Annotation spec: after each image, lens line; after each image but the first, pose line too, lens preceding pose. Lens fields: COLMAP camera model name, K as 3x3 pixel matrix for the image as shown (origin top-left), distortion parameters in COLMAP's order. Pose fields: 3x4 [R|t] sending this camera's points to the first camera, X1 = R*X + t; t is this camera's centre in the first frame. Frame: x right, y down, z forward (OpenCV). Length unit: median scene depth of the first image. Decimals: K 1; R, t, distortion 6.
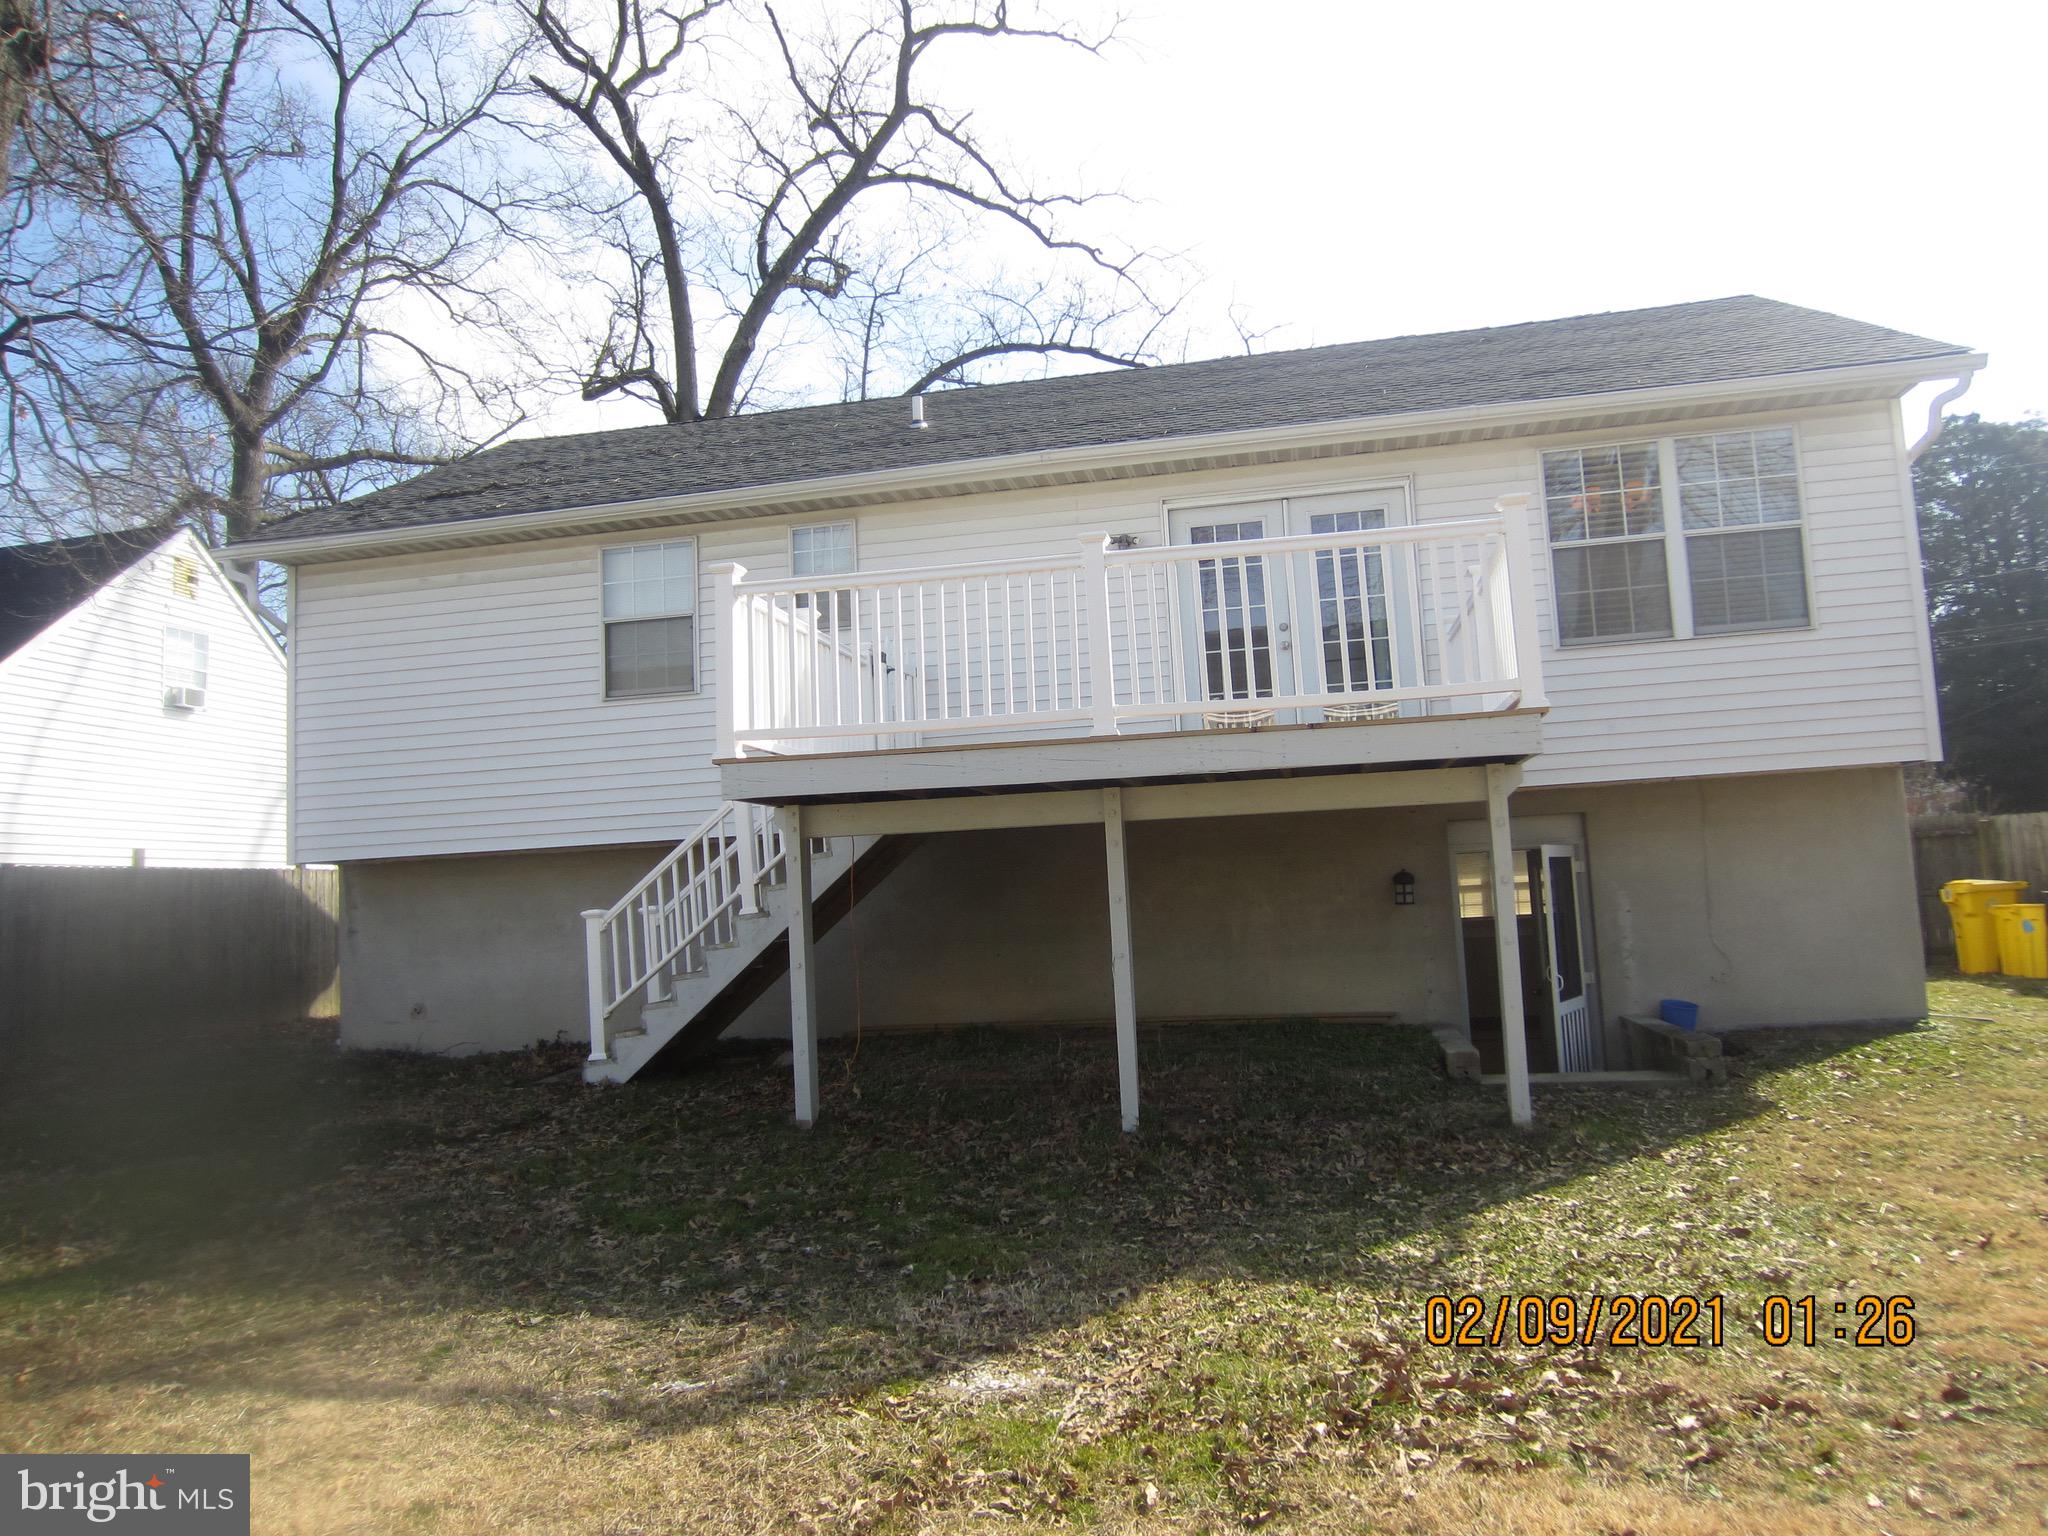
lens RADIAL K [[1462.0, 0, 1044.7], [0, 1462.0, 771.4], [0, 0, 1]] dist [-0.038466, 0.024906]
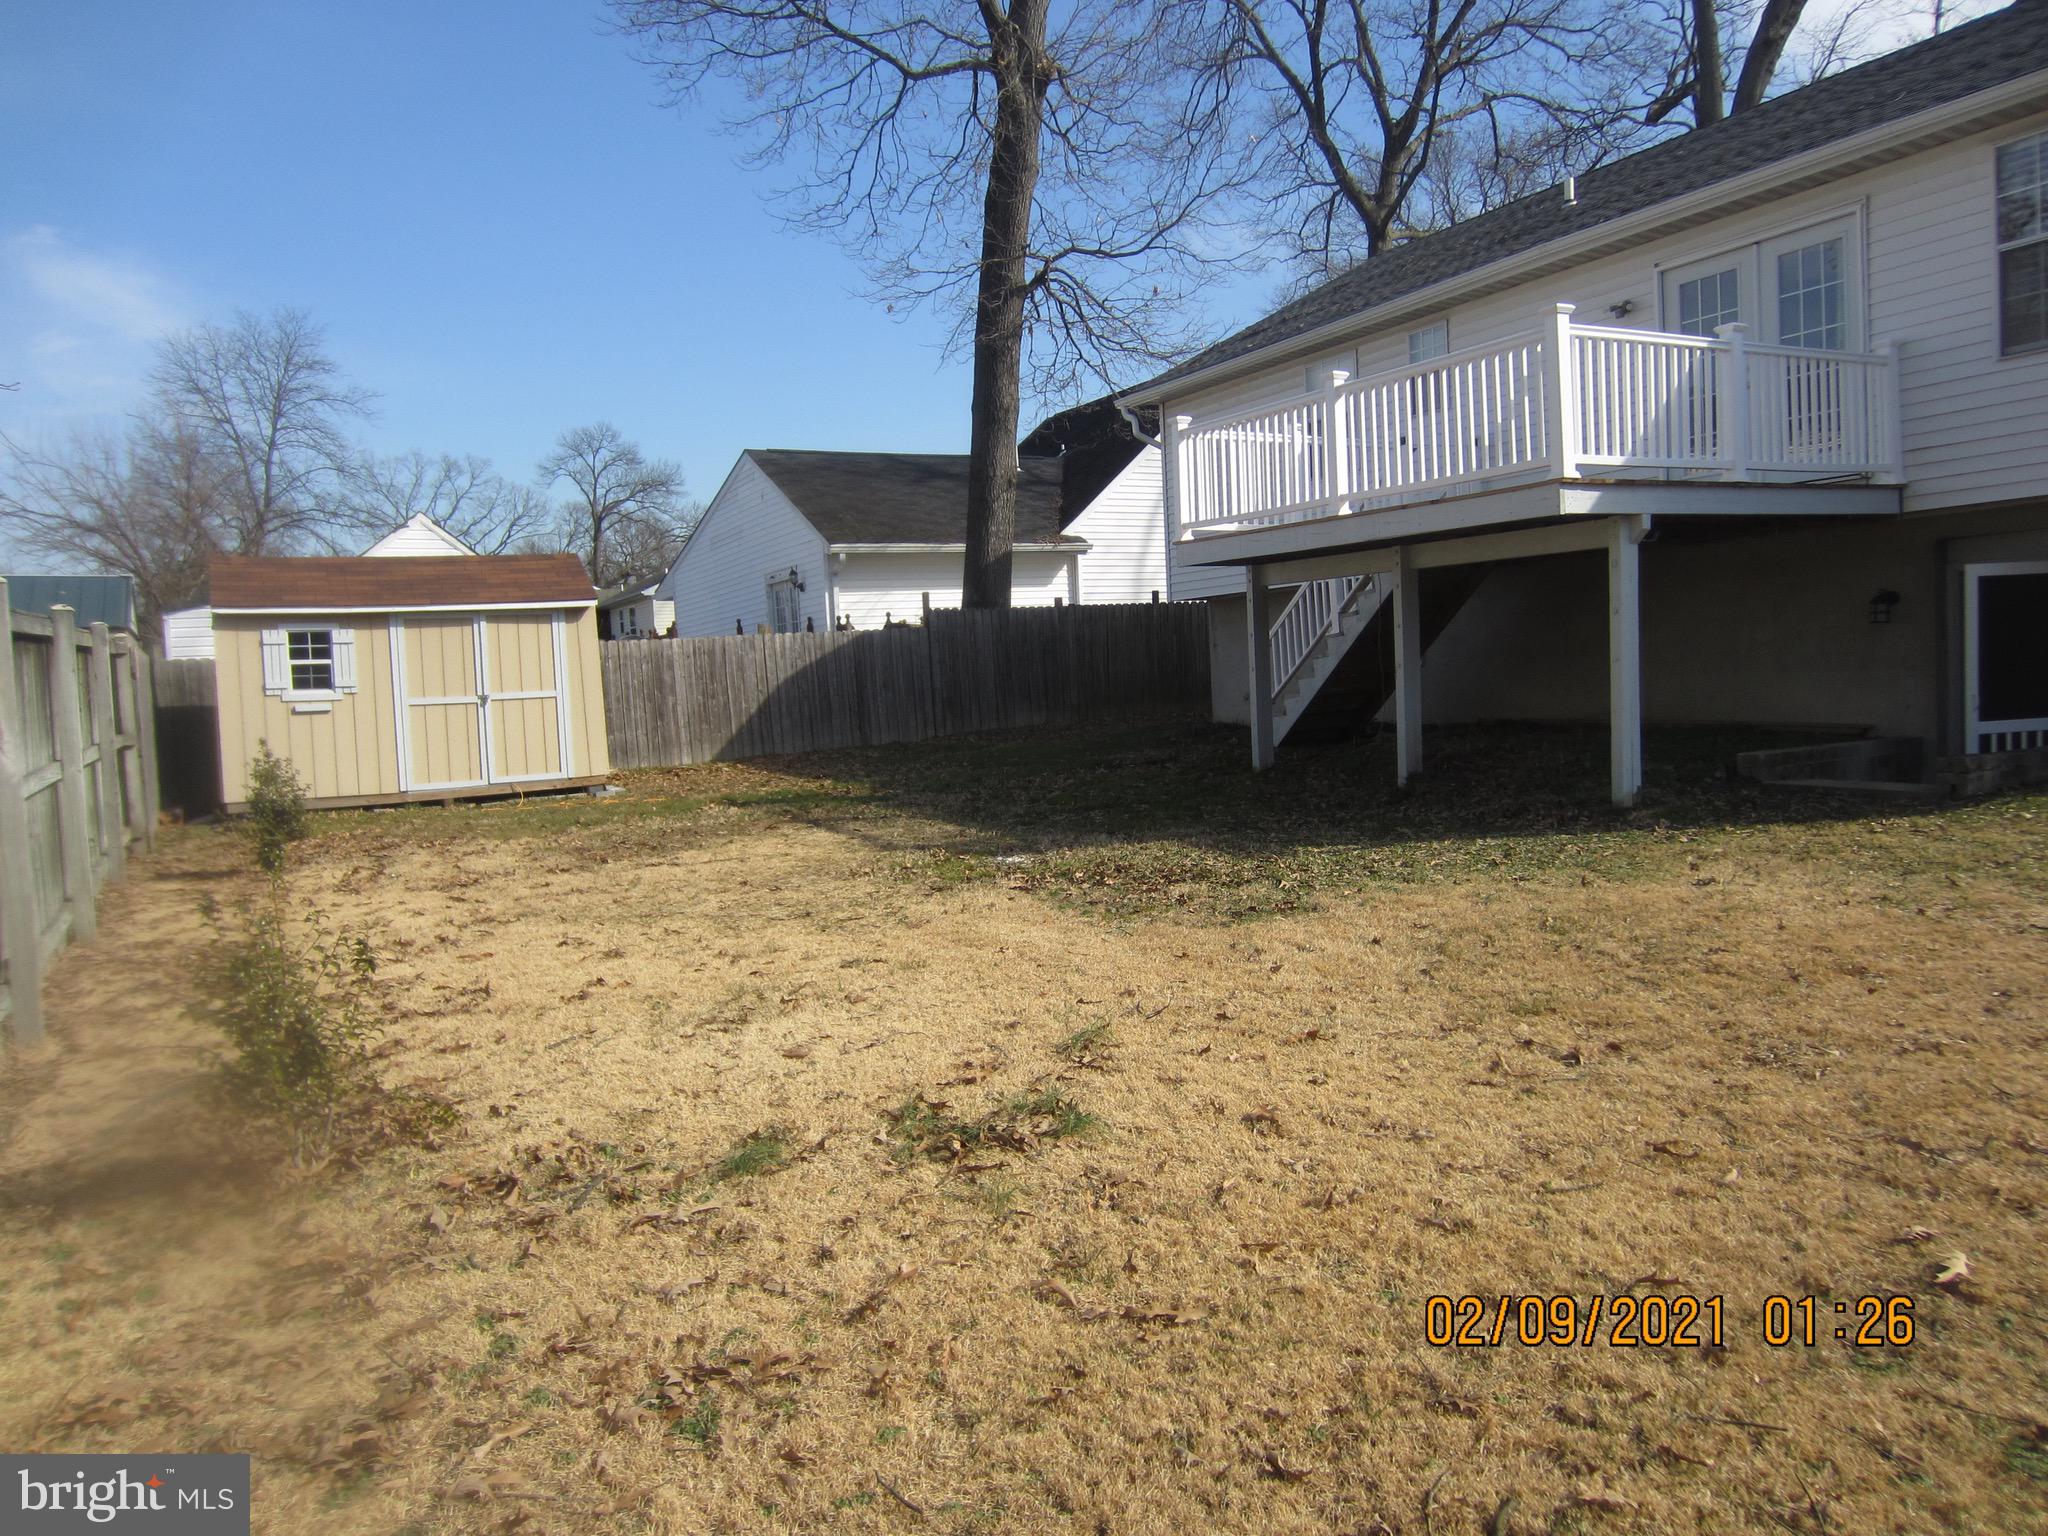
lens RADIAL K [[1436.1, 0, 1016.2], [0, 1436.1, 756.0], [0, 0, 1]] dist [-0.024741, 0.004683]
pose [[0.638013, 0.061559, -0.767561, 0.558781], [0.085126, 0.985051, 0.149761, -0.017184], [0.765306, -0.160889, 0.623235, -0.106183]]
